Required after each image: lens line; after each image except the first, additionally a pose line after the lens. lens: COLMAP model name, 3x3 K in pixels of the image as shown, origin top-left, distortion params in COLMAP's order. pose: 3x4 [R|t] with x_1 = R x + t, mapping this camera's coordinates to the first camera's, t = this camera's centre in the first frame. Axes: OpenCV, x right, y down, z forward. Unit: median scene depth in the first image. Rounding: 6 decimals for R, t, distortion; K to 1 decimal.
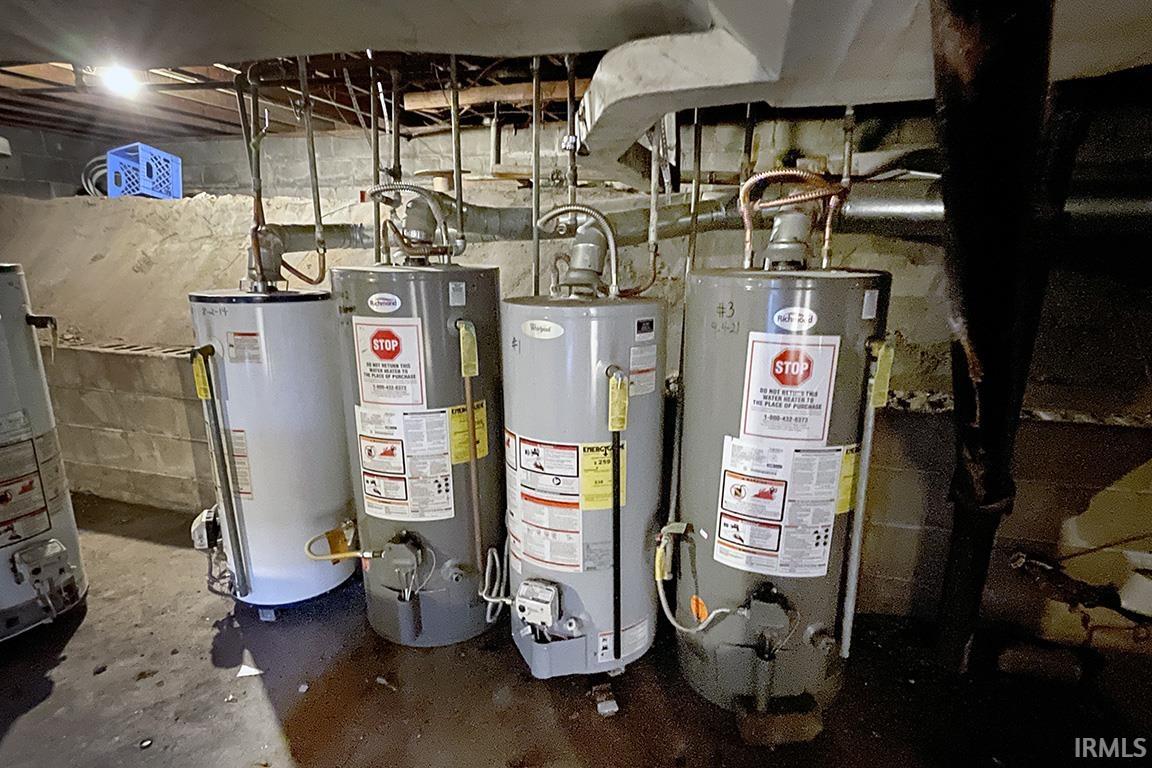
lens RADIAL K [[581.2, 0, 580.2], [0, 581.2, 388.3], [0, 0, 1]] dist [0.002800, 0.000303]
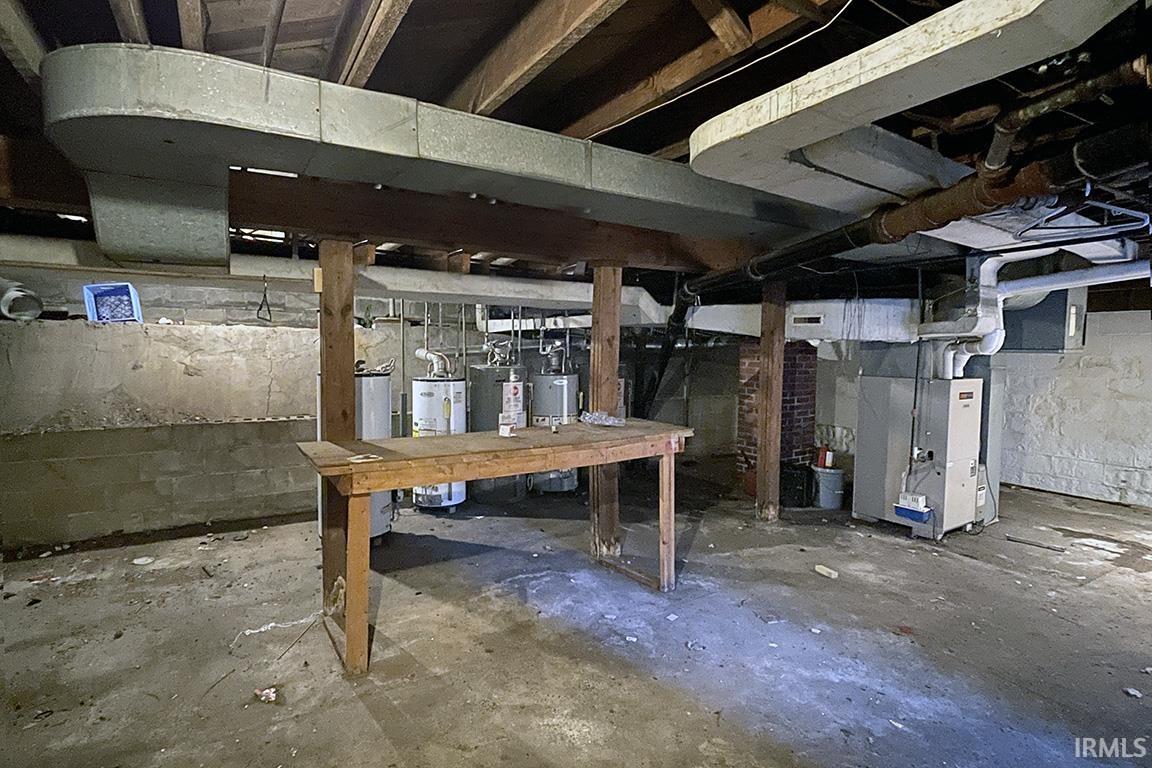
lens RADIAL K [[581.2, 0, 574.2], [0, 581.2, 382.4], [0, 0, 1]] dist [0.002800, 0.000303]
pose [[0.685307, -0.044843, 0.726873, -1.360896], [0.164846, 0.981748, -0.094852, 0.130520], [-0.709352, 0.184825, 0.680191, -0.774948]]
